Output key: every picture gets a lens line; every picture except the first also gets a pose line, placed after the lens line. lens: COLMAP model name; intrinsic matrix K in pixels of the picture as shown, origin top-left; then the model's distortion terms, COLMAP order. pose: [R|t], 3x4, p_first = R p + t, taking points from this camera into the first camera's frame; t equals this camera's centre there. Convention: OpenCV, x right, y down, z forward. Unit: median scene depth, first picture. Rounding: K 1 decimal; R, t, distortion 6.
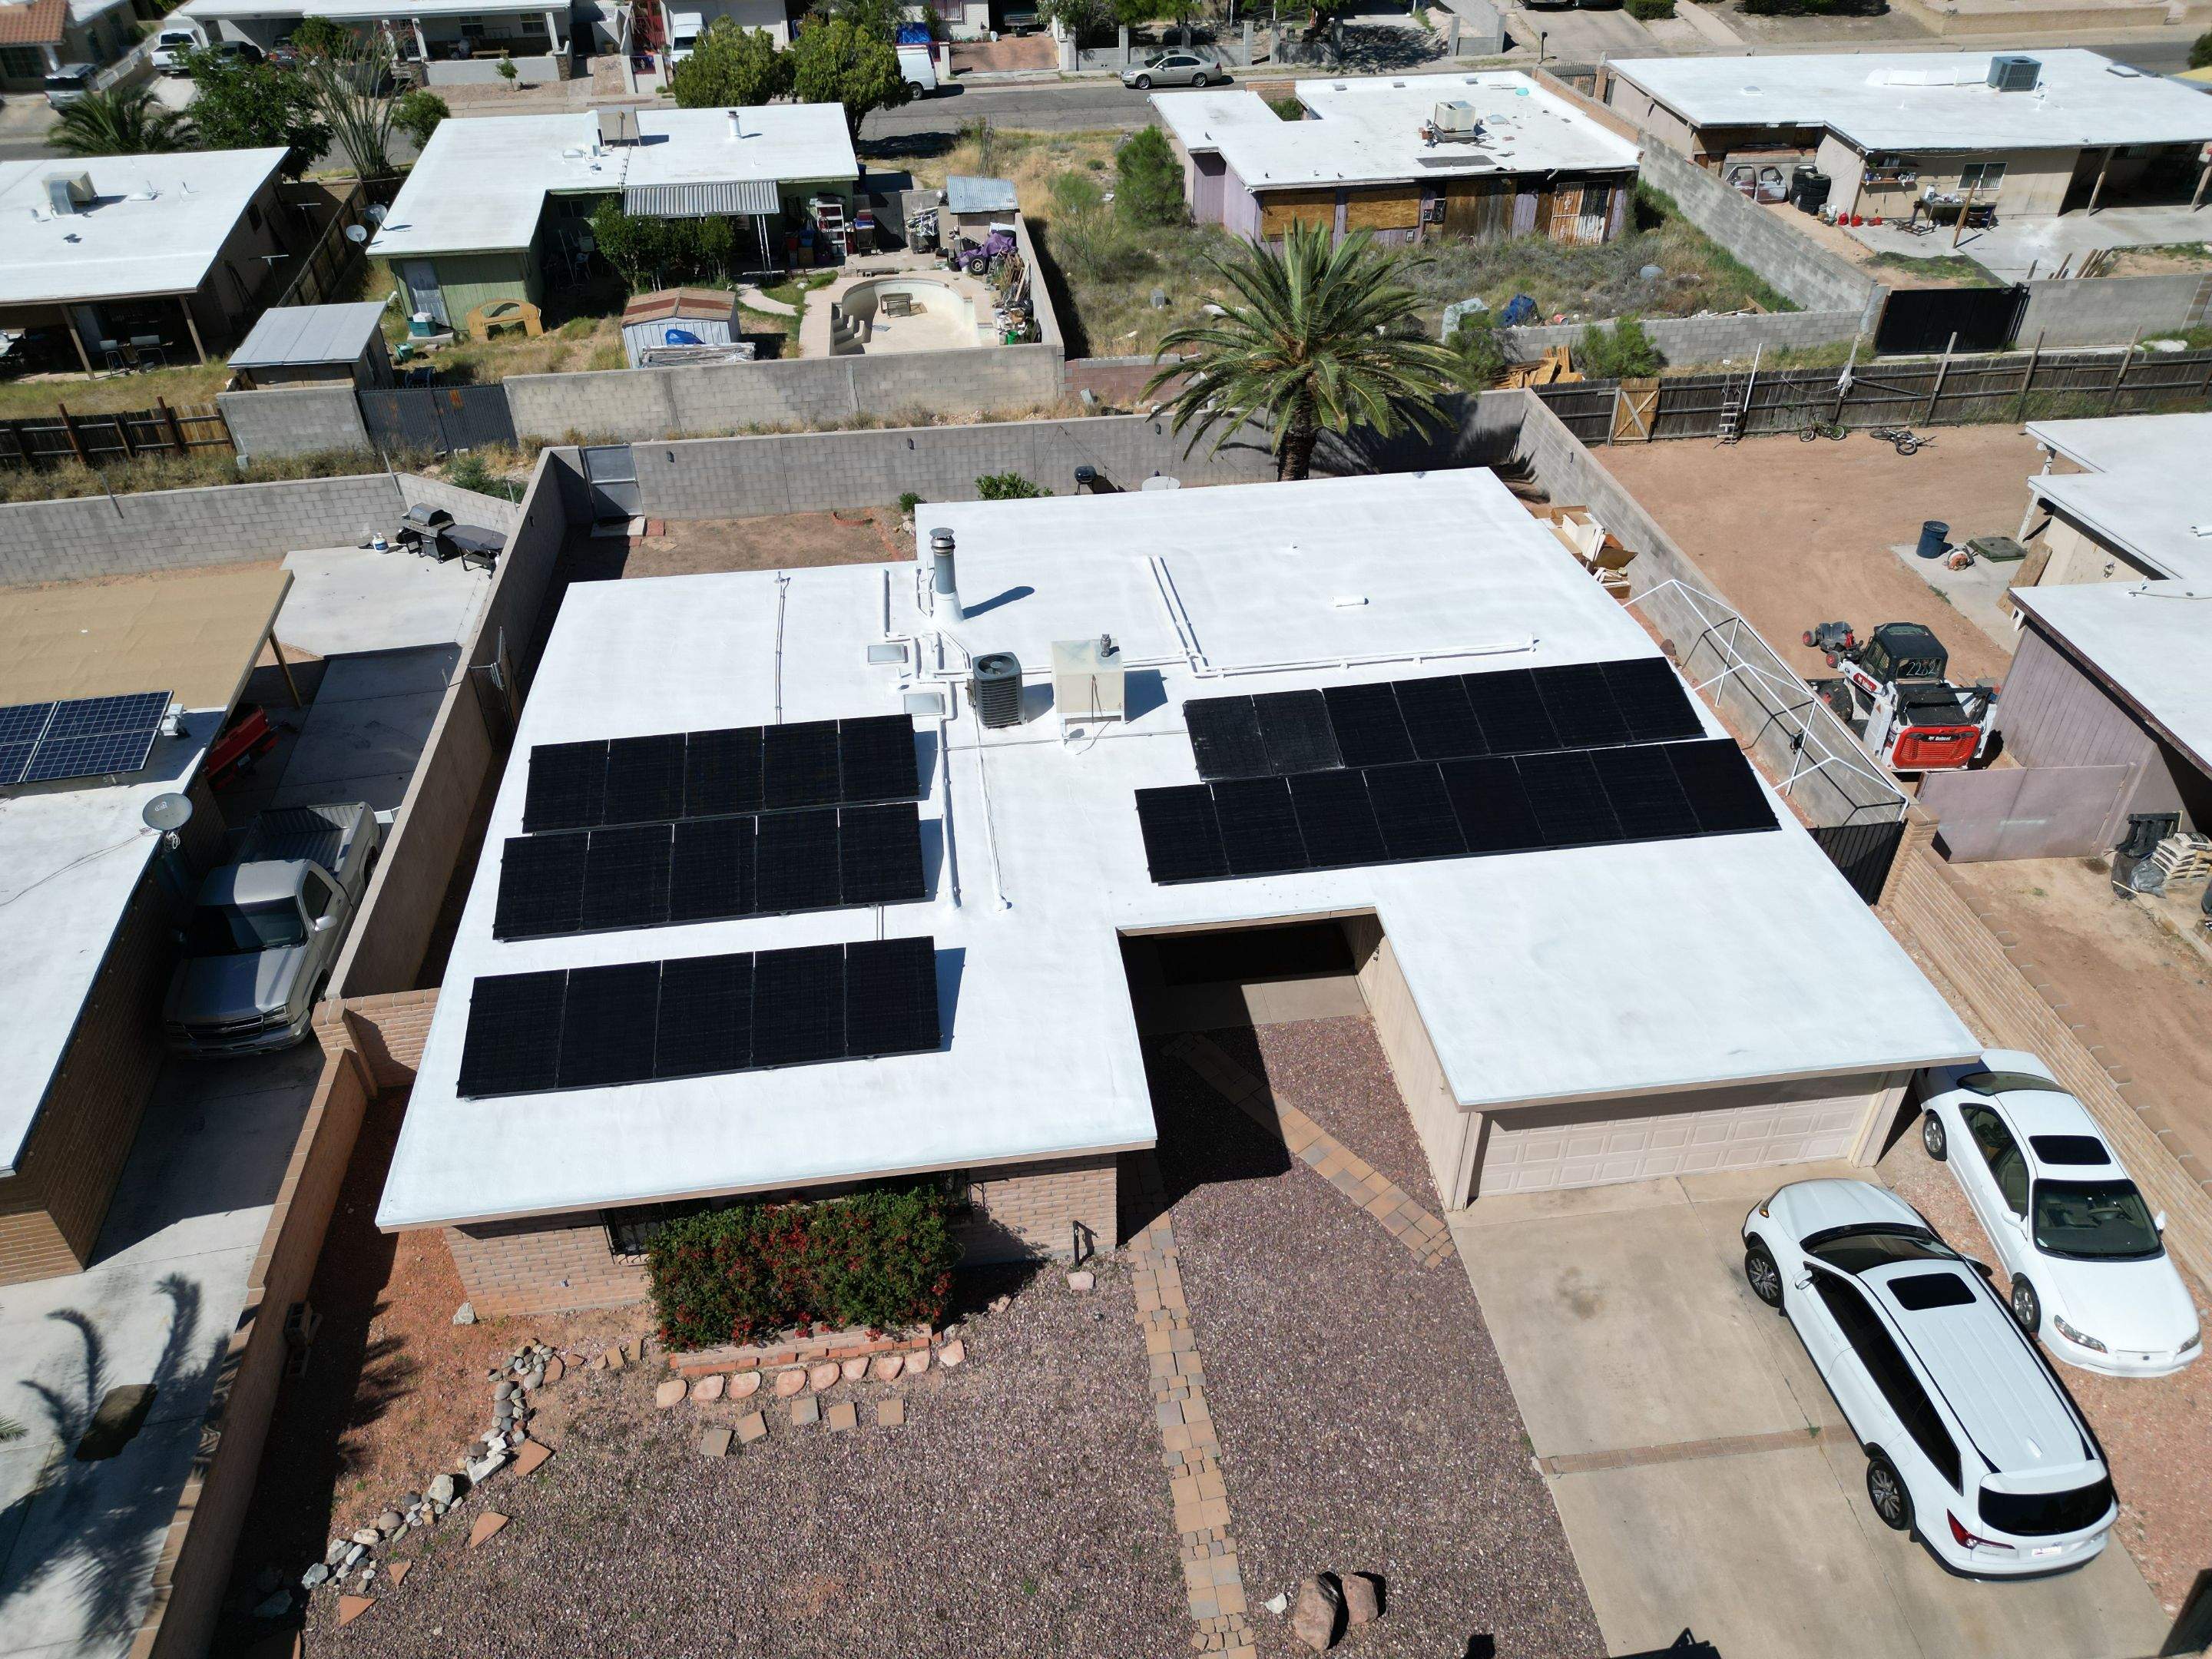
lens RADIAL K [[1538.9, 0, 1106.0], [0, 1538.9, 829.5], [0, 0, 1]] dist [0.056458, -0.047120]
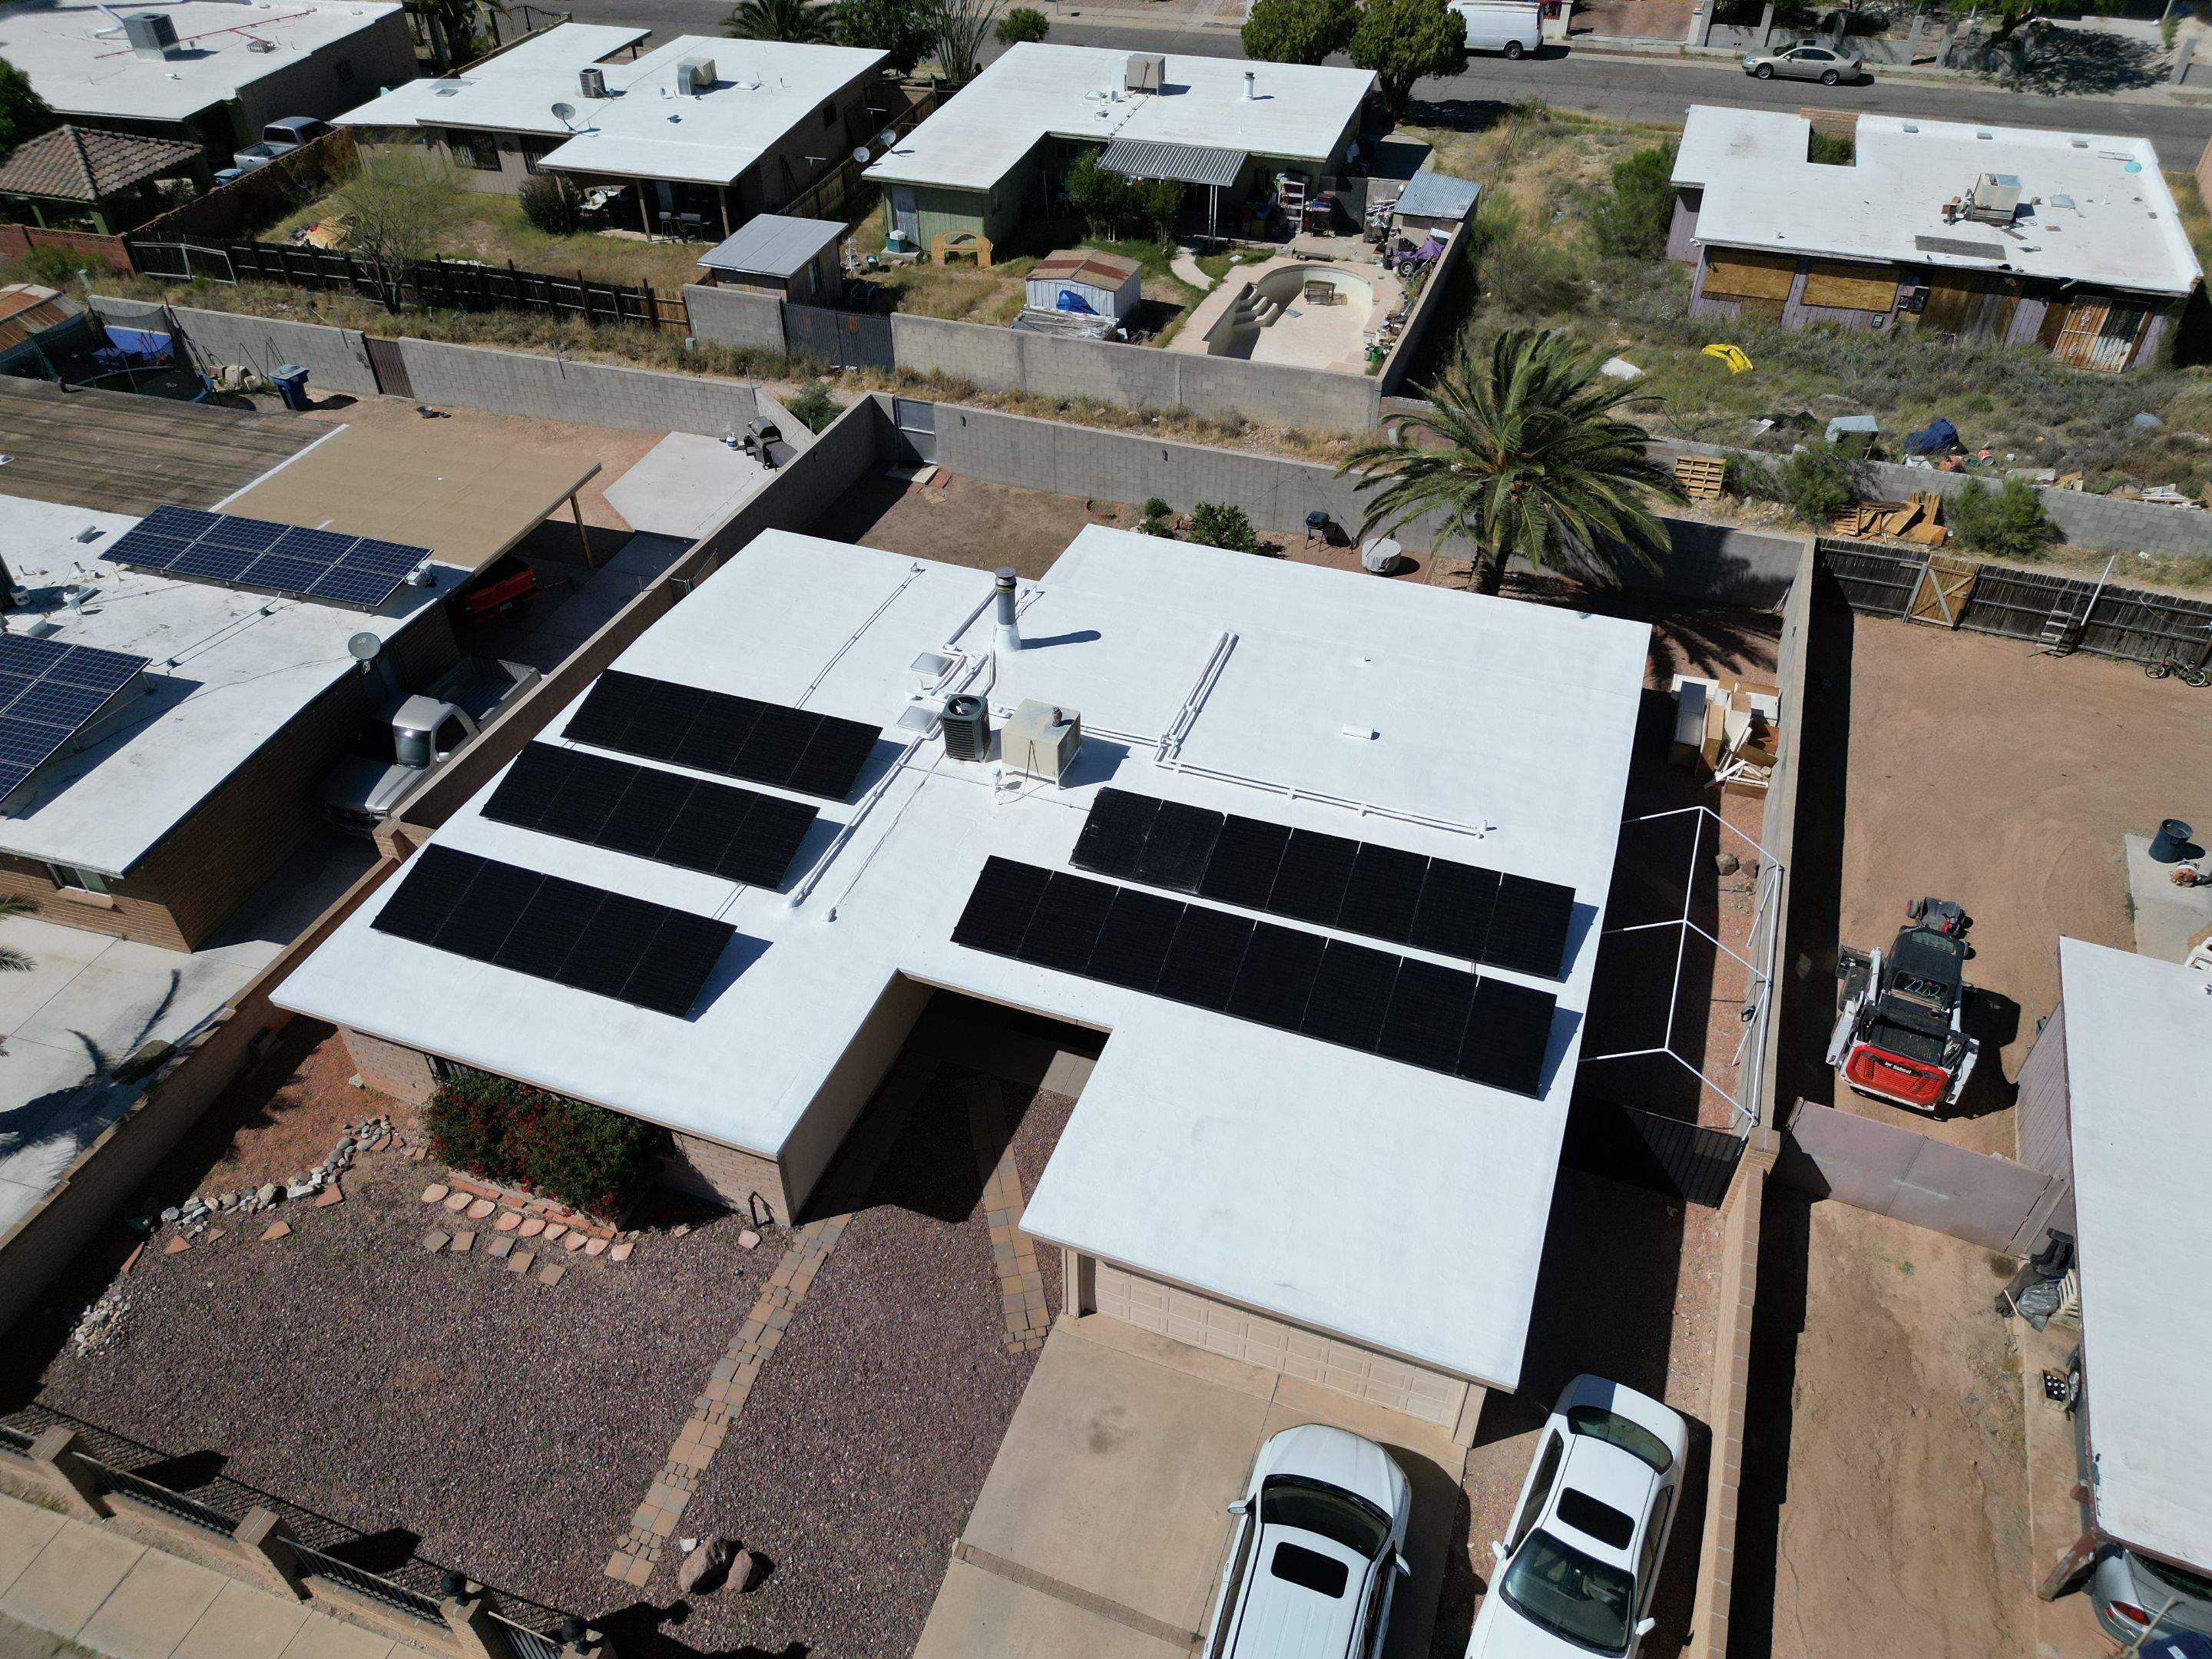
lens RADIAL K [[1538.9, 0, 1106.0], [0, 1538.9, 829.5], [0, 0, 1]] dist [0.056458, -0.047120]
pose [[0.886445, 0.307030, -0.346334, 0.258154], [-0.281958, 0.951642, 0.121972, -0.110781], [0.367035, -0.010470, 0.930148, -0.005845]]
